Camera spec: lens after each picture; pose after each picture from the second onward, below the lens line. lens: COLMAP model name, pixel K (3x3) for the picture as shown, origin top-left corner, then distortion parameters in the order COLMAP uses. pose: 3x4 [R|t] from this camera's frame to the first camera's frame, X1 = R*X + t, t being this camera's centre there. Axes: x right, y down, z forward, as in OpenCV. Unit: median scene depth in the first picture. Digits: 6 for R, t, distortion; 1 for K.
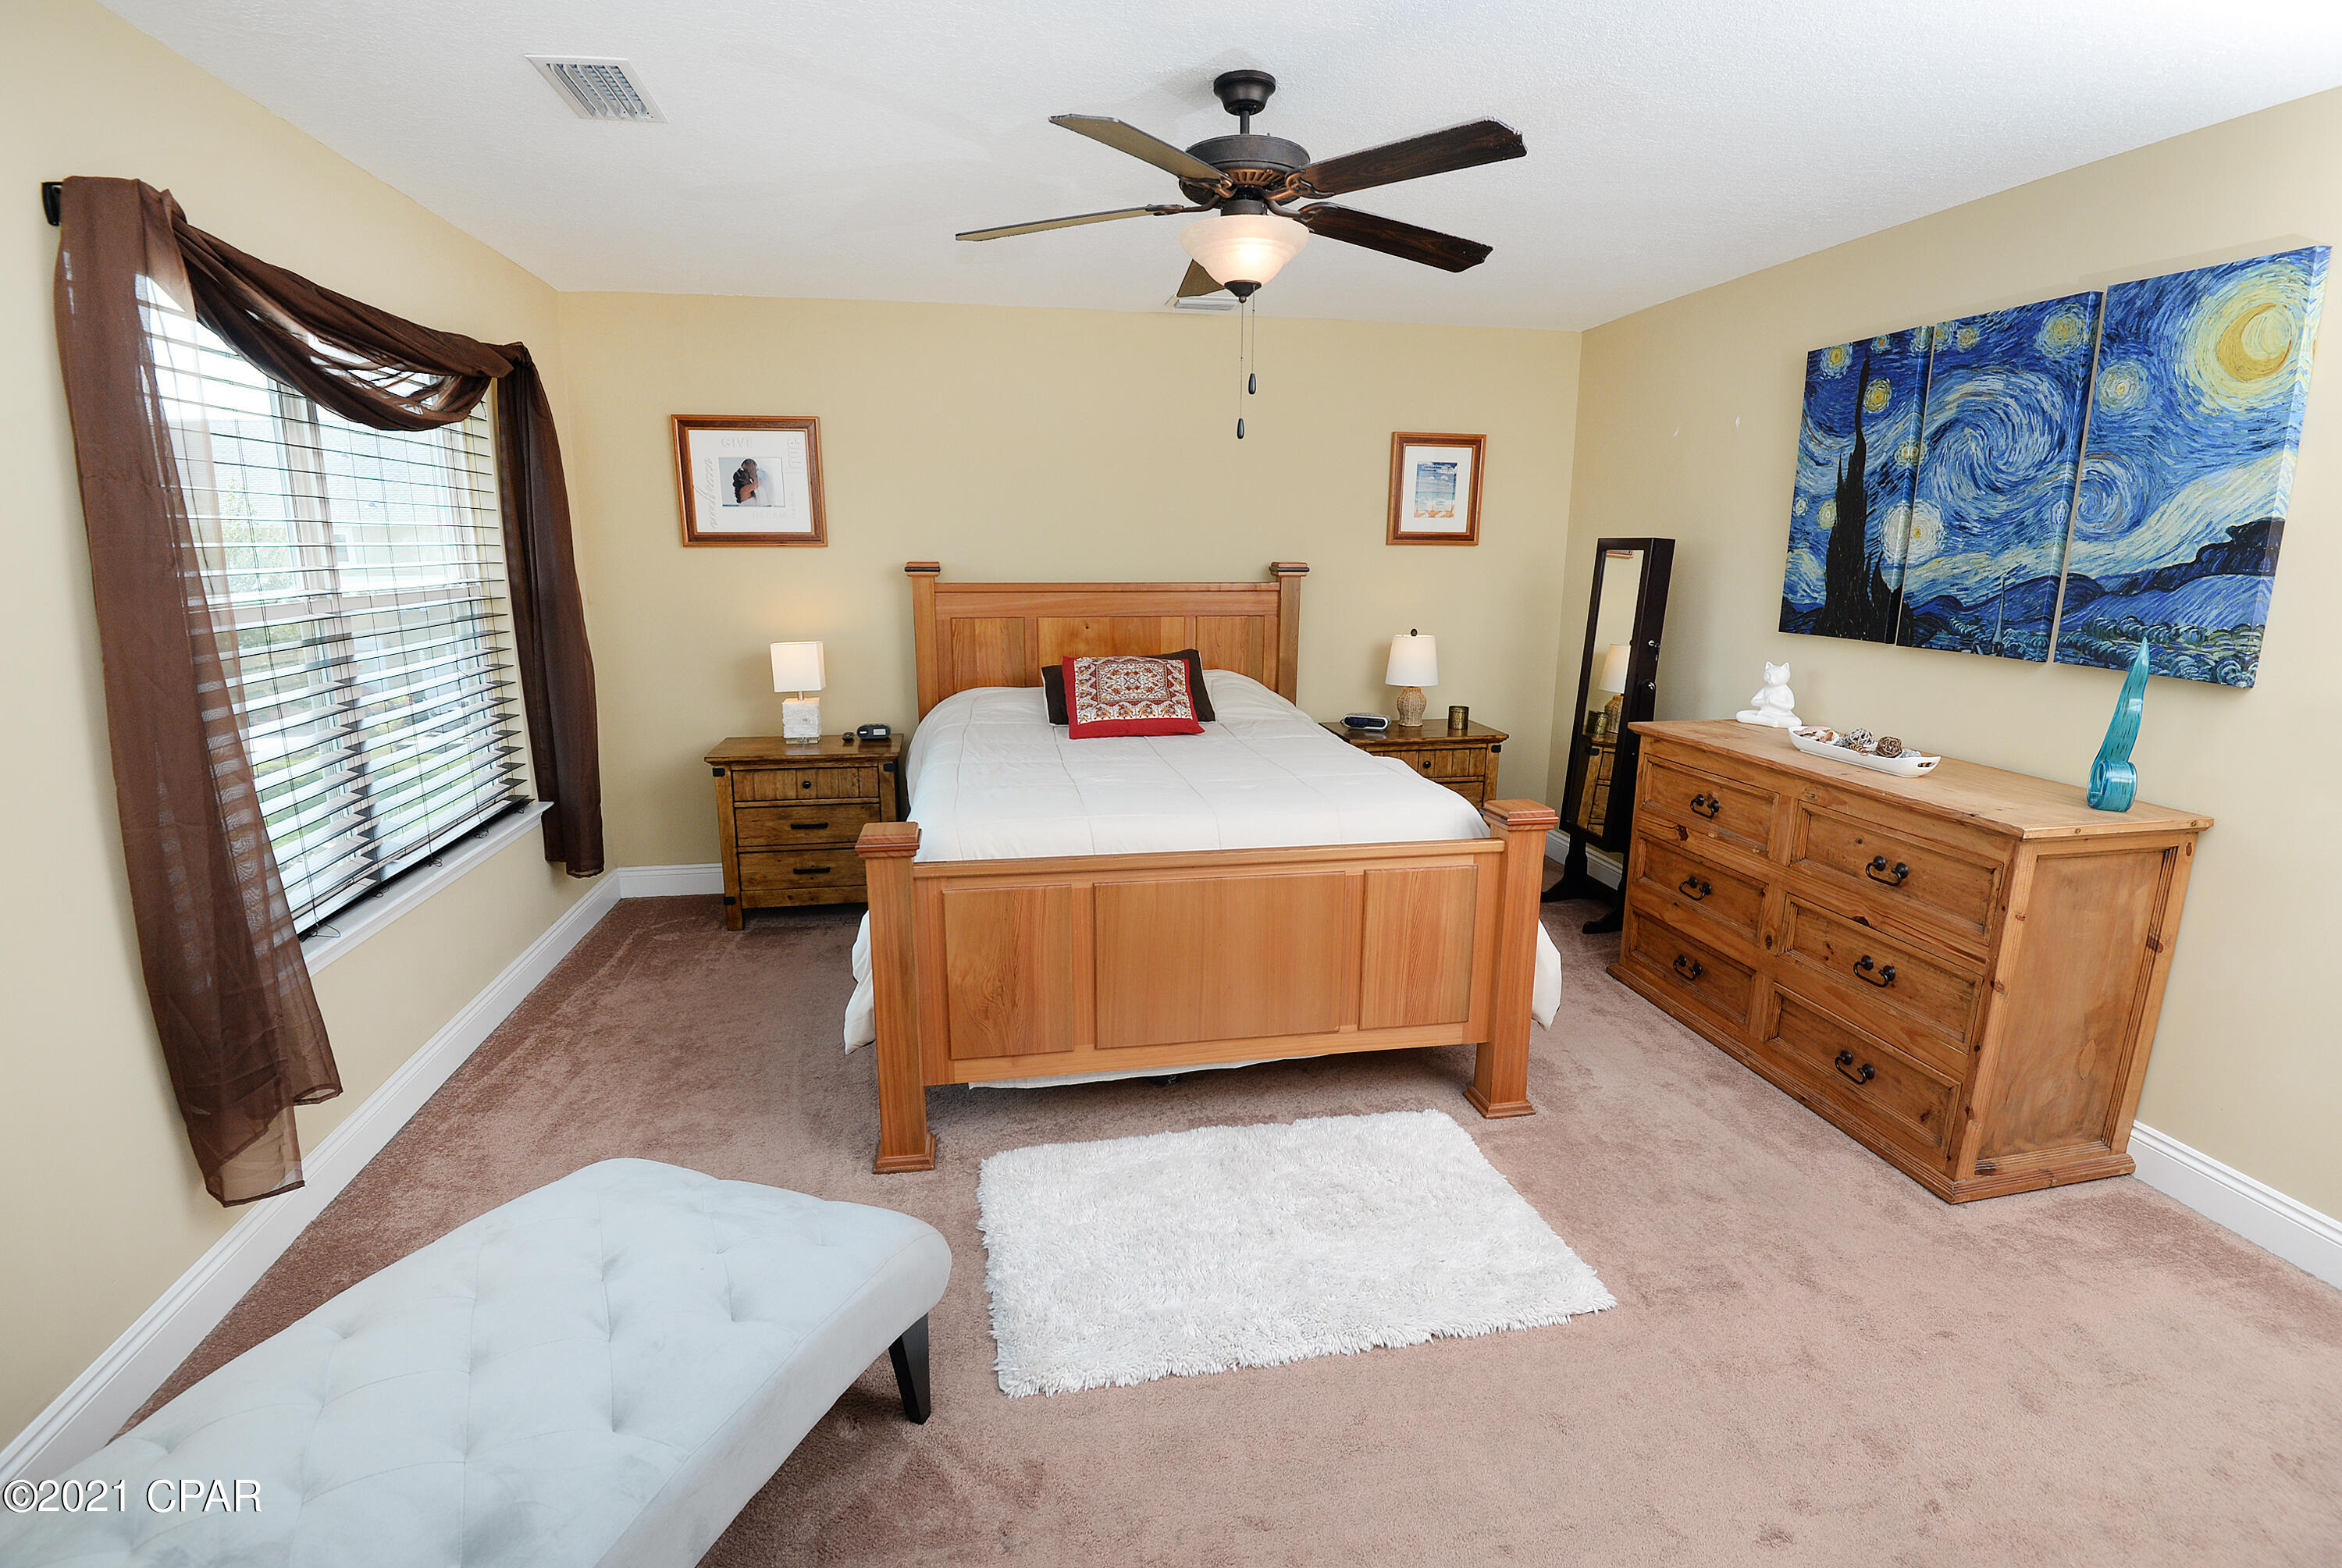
lens RADIAL K [[1085.7, 0, 1171.6], [0, 1085.7, 790.7], [0, 0, 1]] dist [-0.021267, -0.000451]
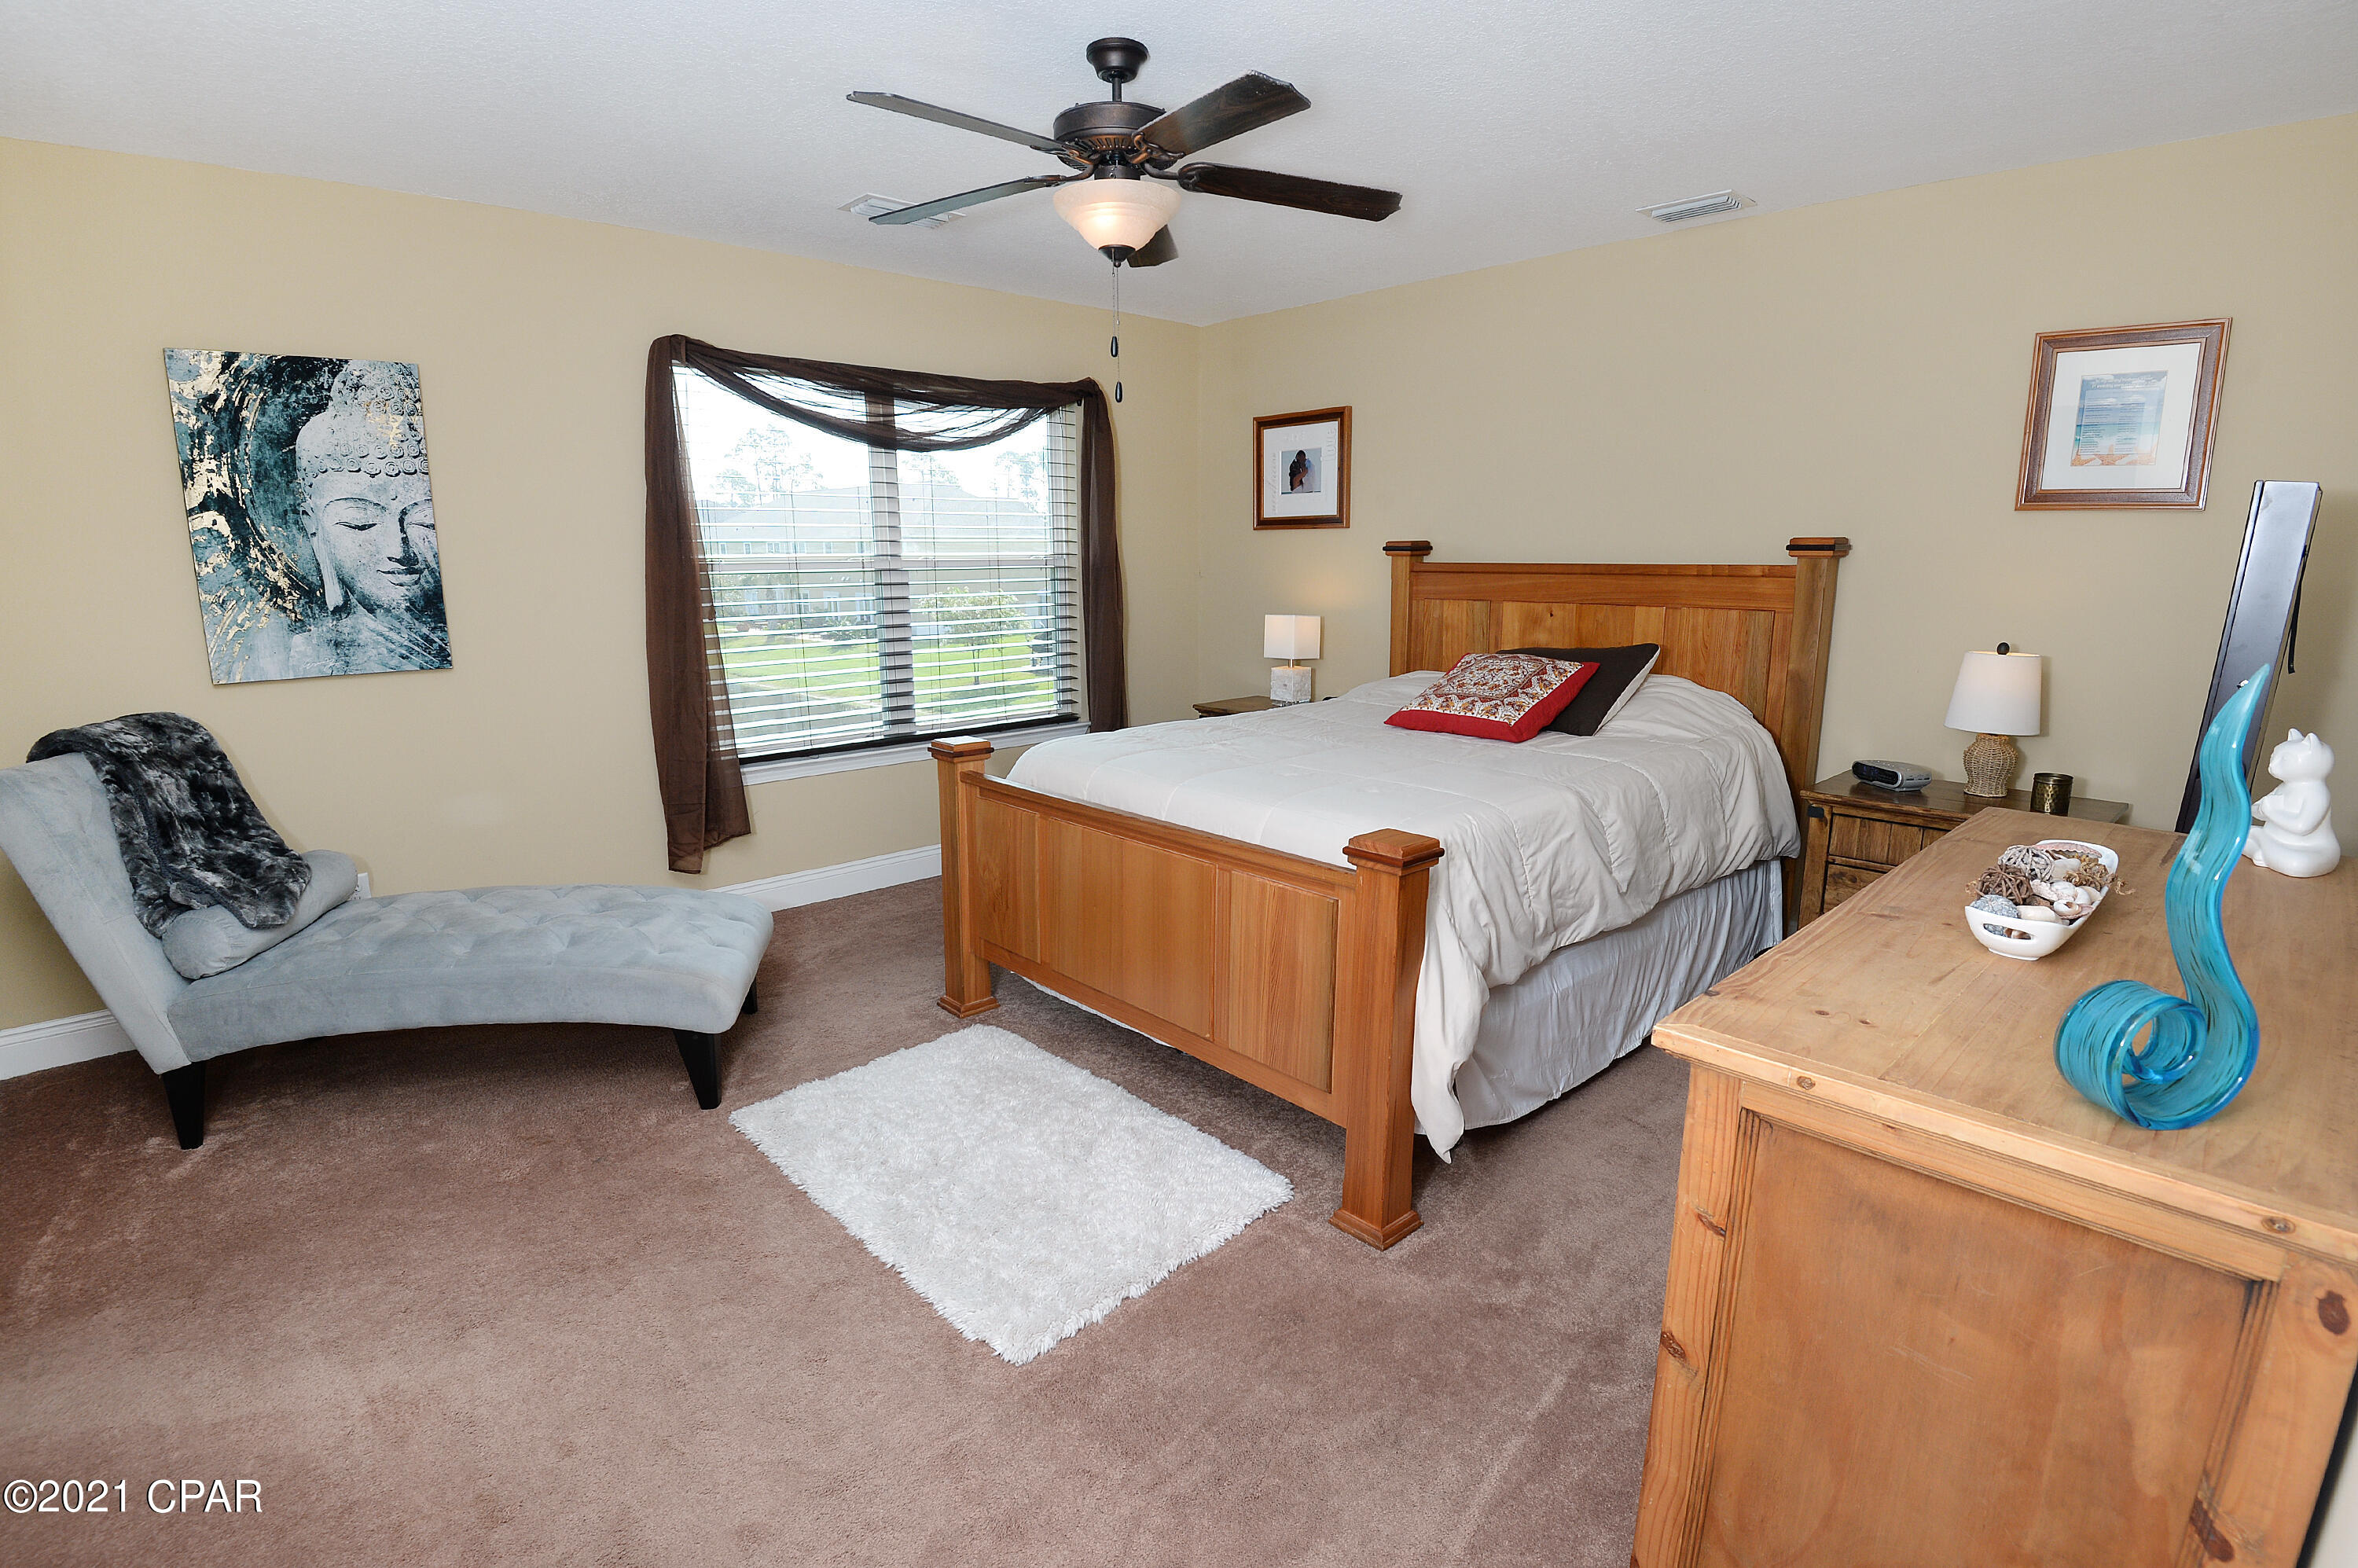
lens RADIAL K [[1128.8, 0, 1169.8], [0, 1128.8, 805.5], [0, 0, 1]] dist [0.001725, -0.038556]
pose [[0.527011, 0.181323, -0.830290, 0.621823], [-0.176694, 0.979003, 0.101647, -0.044119], [0.831288, 0.093138, 0.547984, 0.299433]]
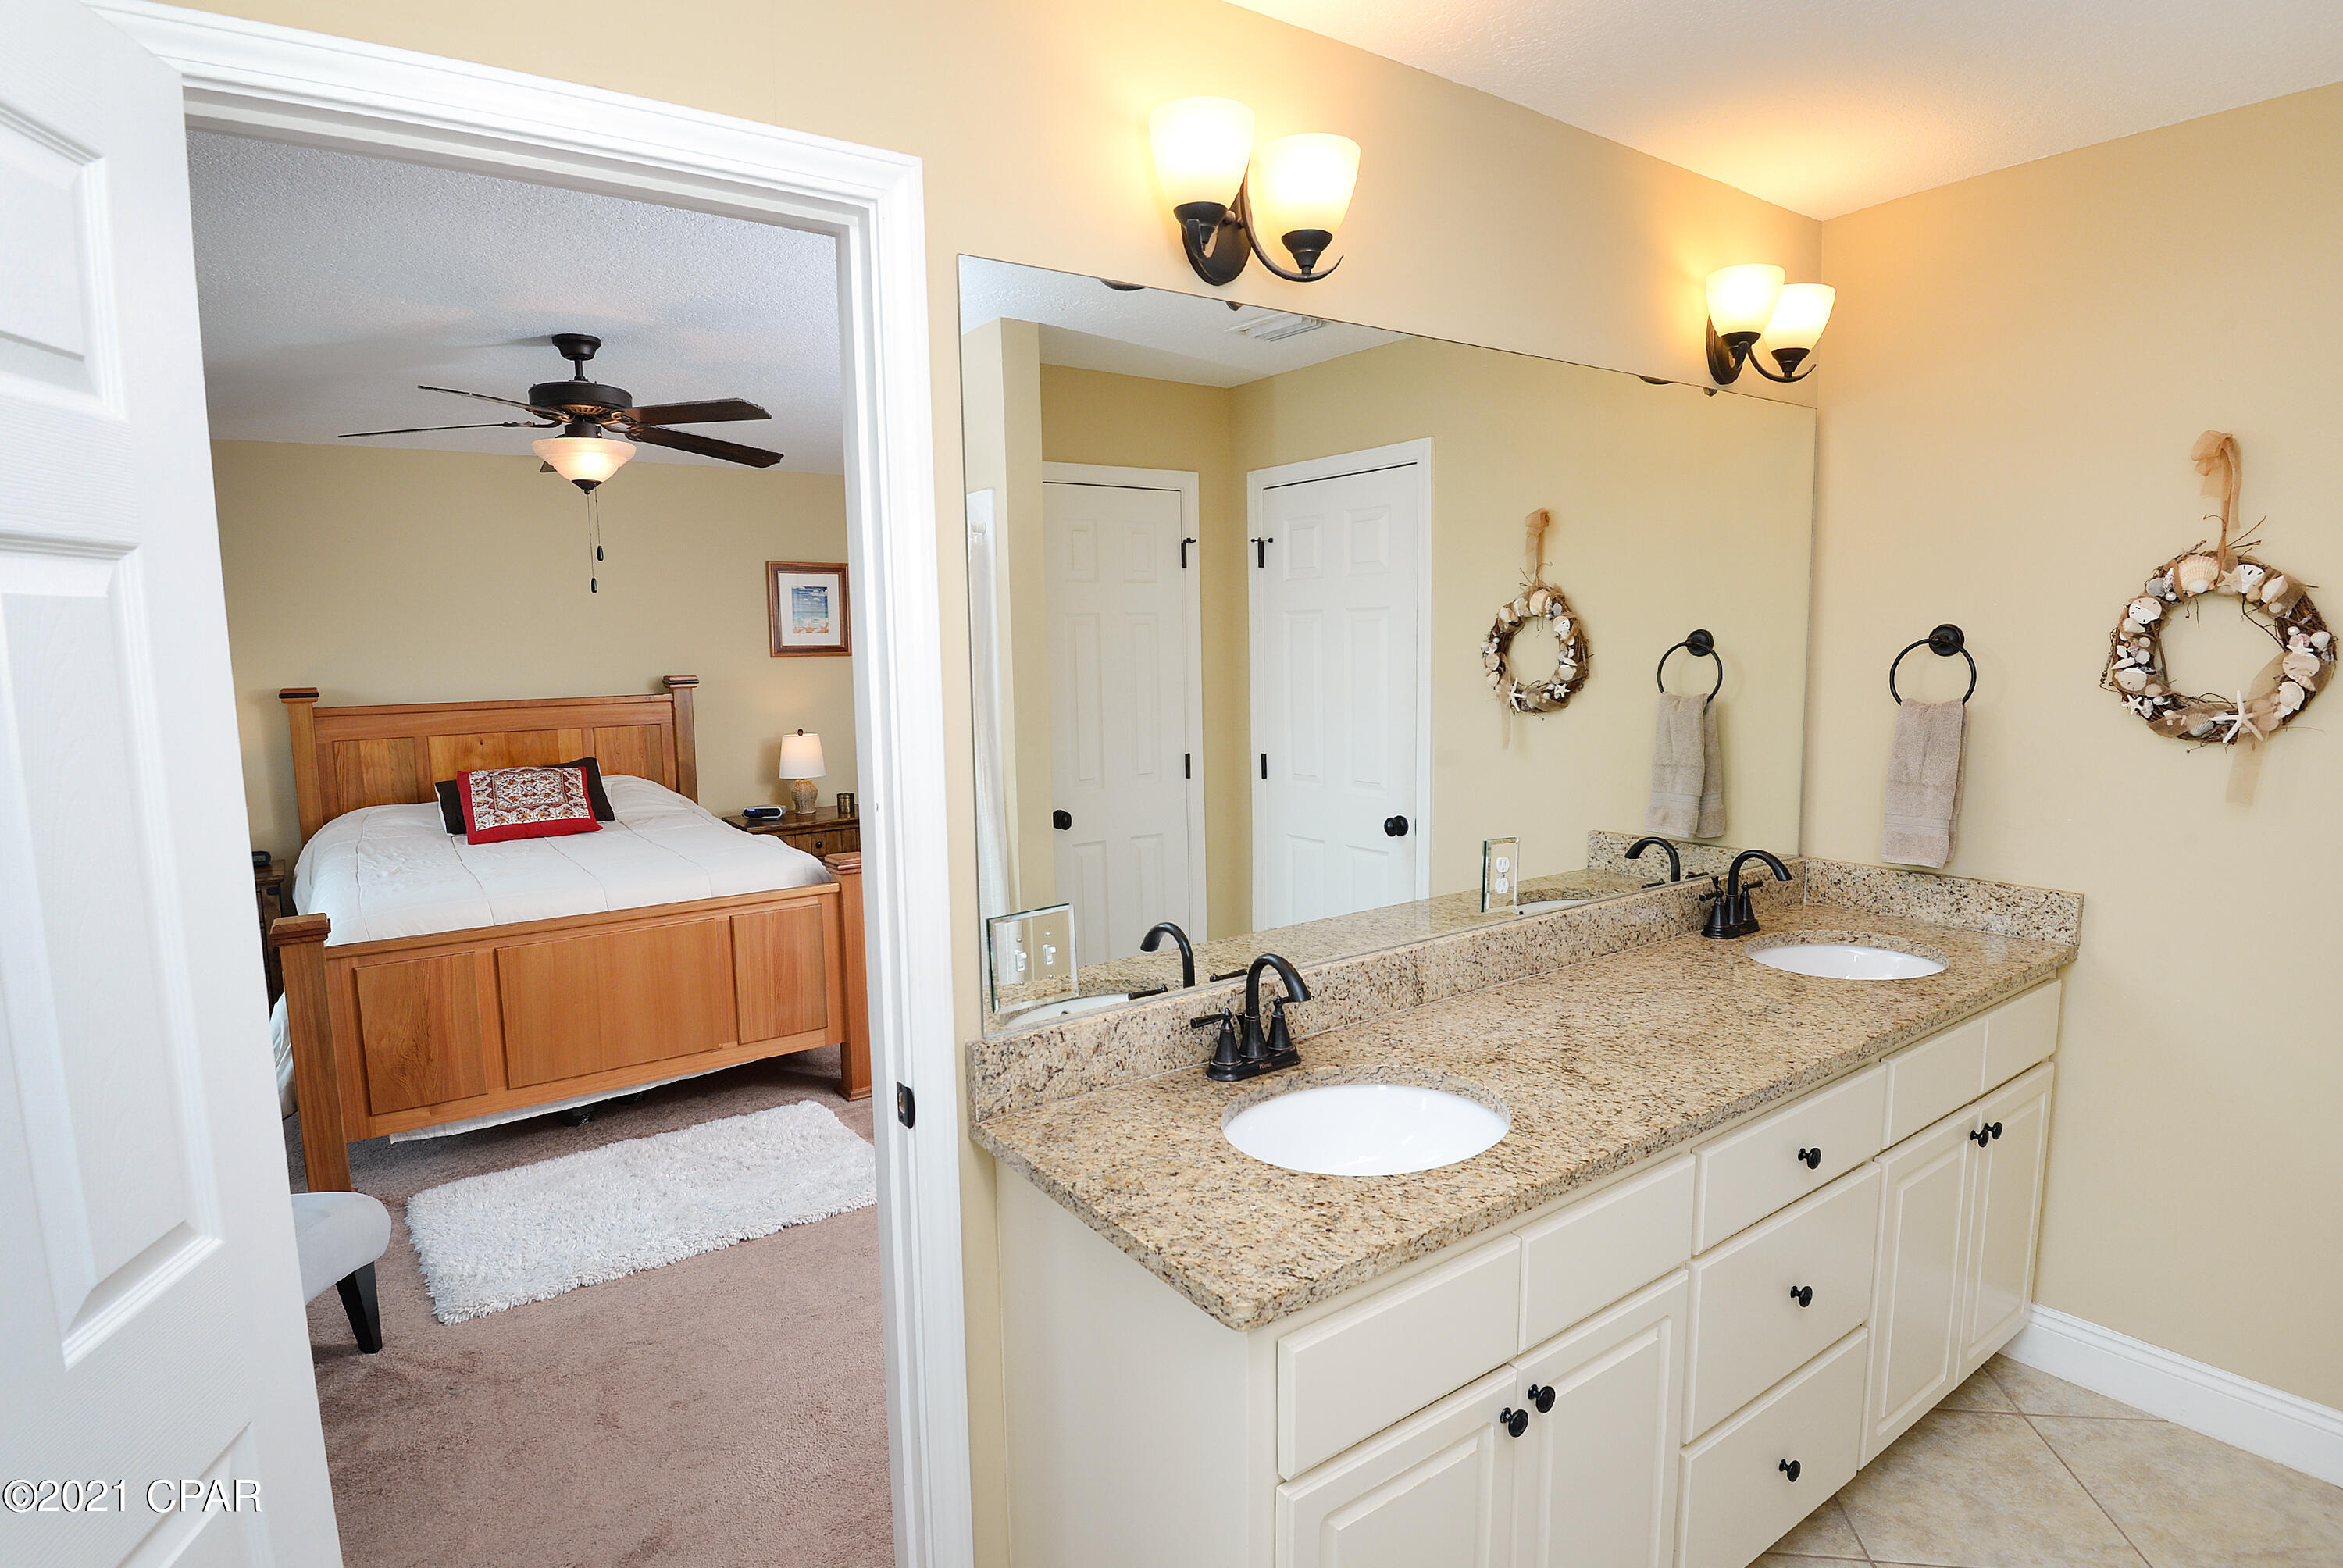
lens RADIAL K [[1192.1, 0, 1112.8], [0, 1192.1, 793.4], [0, 0, 1]] dist [0.000266, -0.038736]
pose [[0.918515, -0.070166, 0.389110, 0.037573], [0.106890, 0.991549, -0.073519, 0.055424], [-0.380663, 0.109120, 0.918253, -0.331311]]
